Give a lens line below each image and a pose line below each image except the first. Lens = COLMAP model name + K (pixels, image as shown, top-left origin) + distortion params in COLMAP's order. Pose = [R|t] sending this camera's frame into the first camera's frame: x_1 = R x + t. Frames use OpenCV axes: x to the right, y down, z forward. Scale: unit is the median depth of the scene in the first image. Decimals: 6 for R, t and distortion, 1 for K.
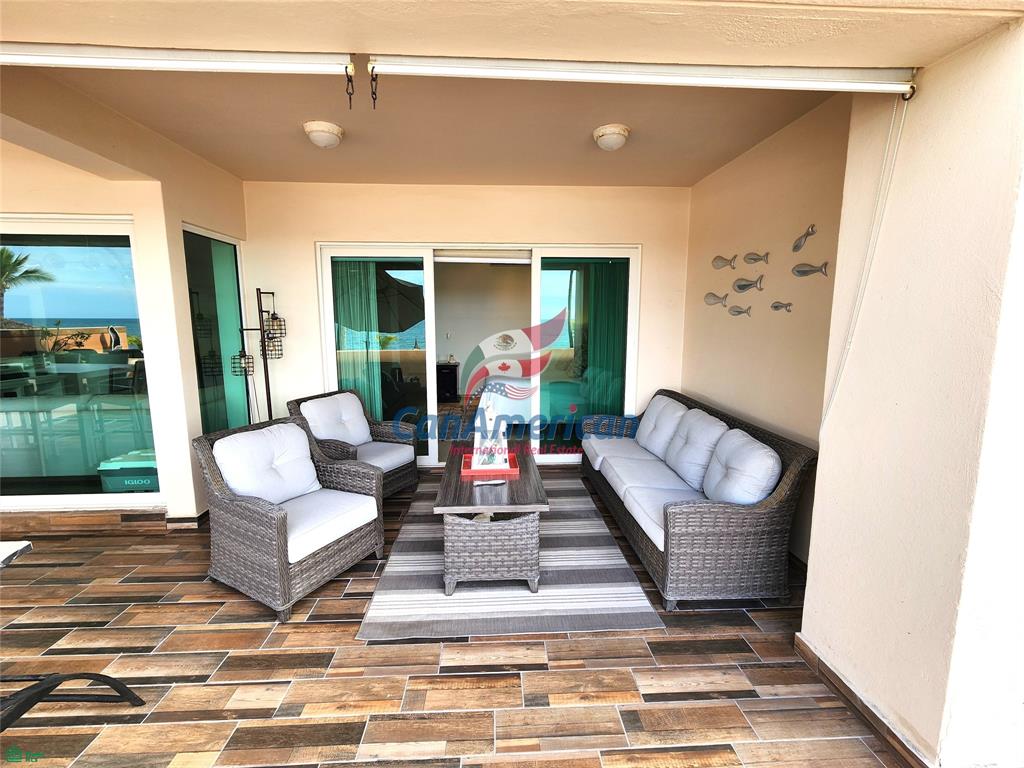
lens RADIAL K [[422.2, 0, 511.8], [0, 422.2, 374.6], [0, 0, 1]] dist [0.000851, -0.000093]
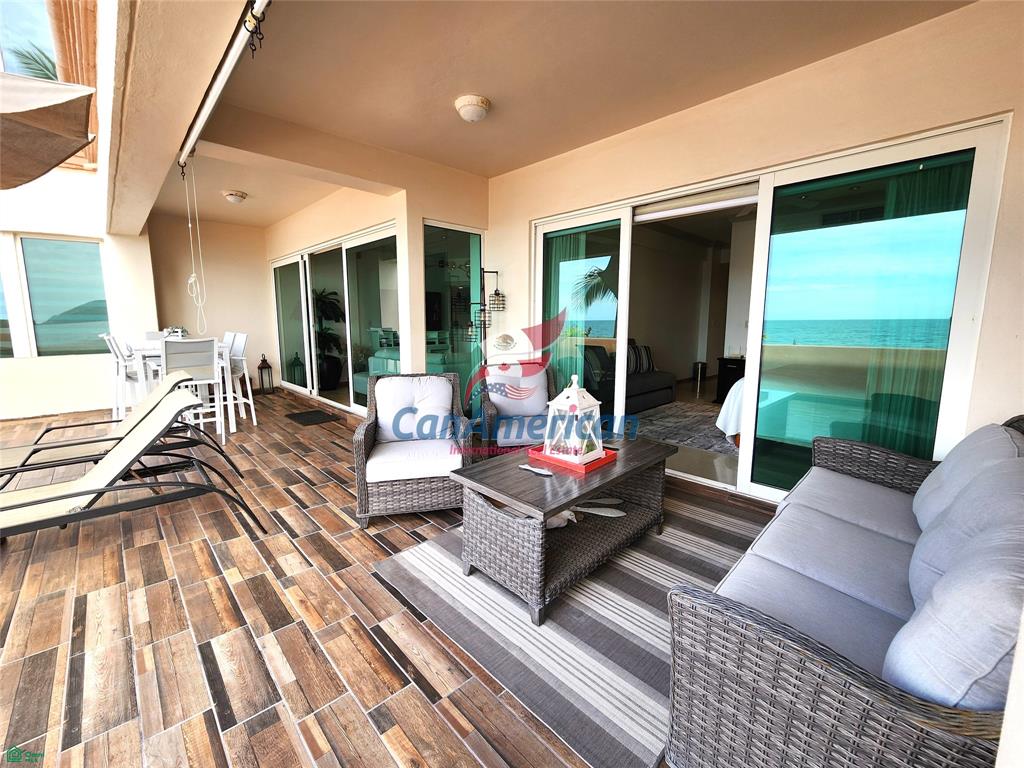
lens RADIAL K [[422.2, 0, 511.8], [0, 422.2, 374.6], [0, 0, 1]] dist [0.000851, -0.000093]
pose [[0.657027, 0.101708, -0.746975, 0.486171], [-0.102296, 0.993721, 0.045328, 0.038986], [0.746895, 0.046631, 0.663305, 0.400443]]
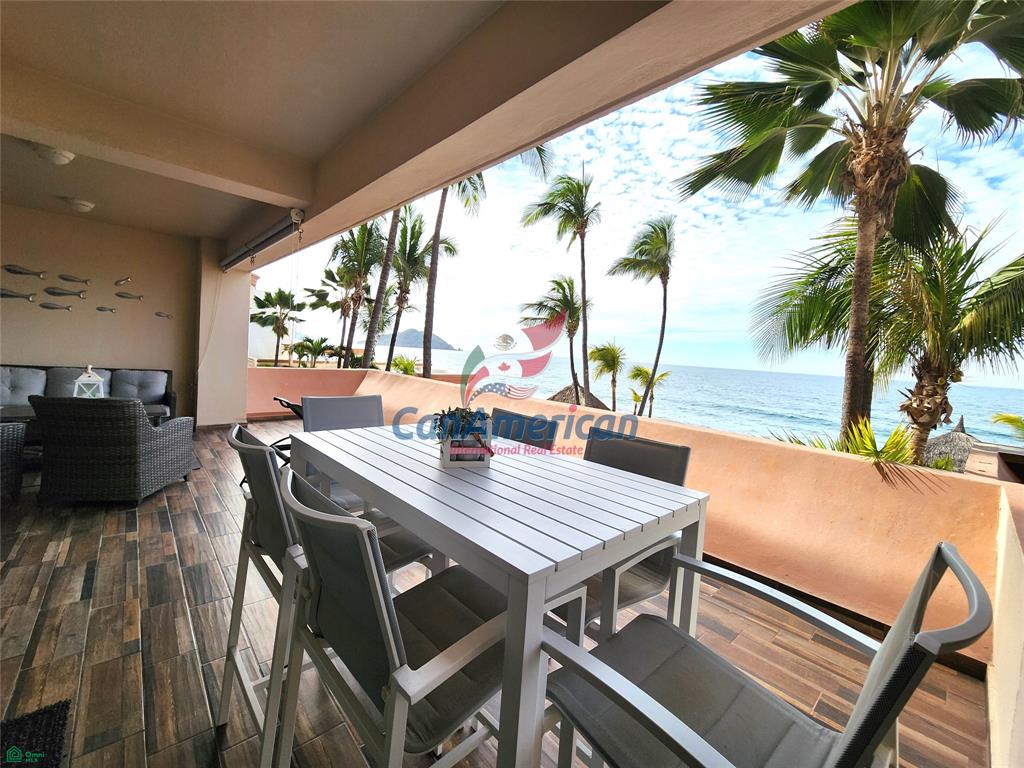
lens RADIAL K [[422.2, 0, 511.8], [0, 422.2, 374.6], [0, 0, 1]] dist [0.000851, -0.000093]
pose [[-0.630824, -0.081319, 0.771653, -2.276993], [0.036755, 0.990245, 0.134402, -0.054220], [-0.775055, 0.113146, -0.621682, 0.805168]]
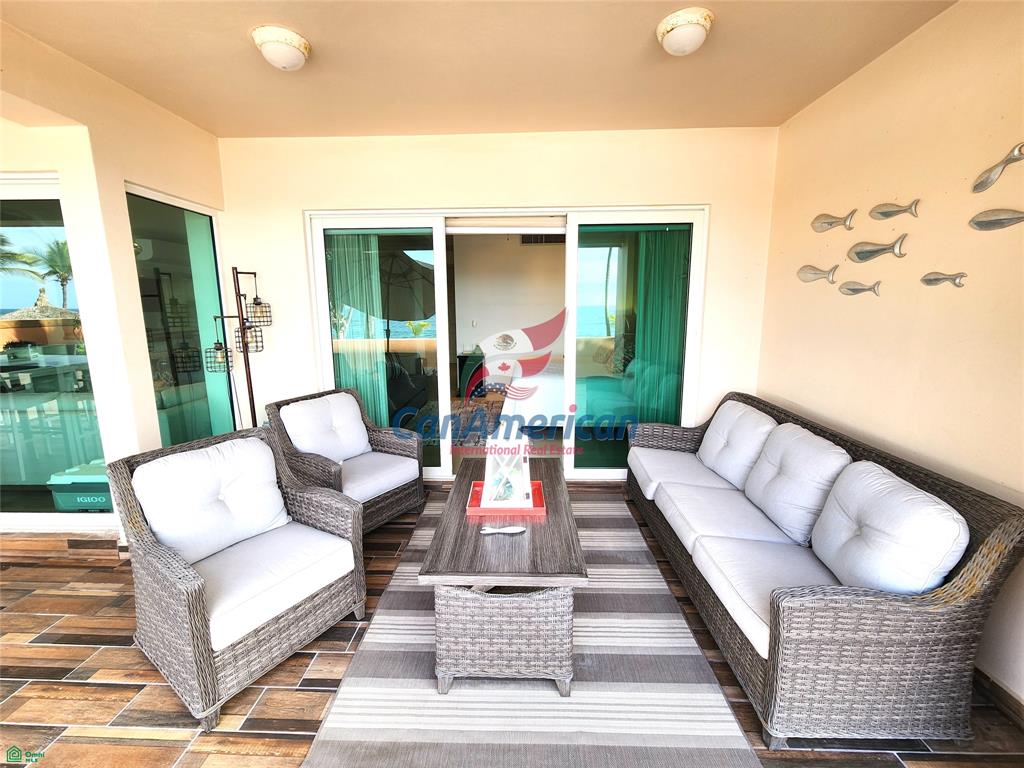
lens RADIAL K [[422.2, 0, 511.8], [0, 422.2, 374.6], [0, 0, 1]] dist [0.000851, -0.000093]
pose [[0.996655, 0.007492, -0.081376, 0.016903], [-0.005051, 0.999532, 0.030158, -0.028307], [0.081564, -0.029646, 0.996227, 0.284846]]
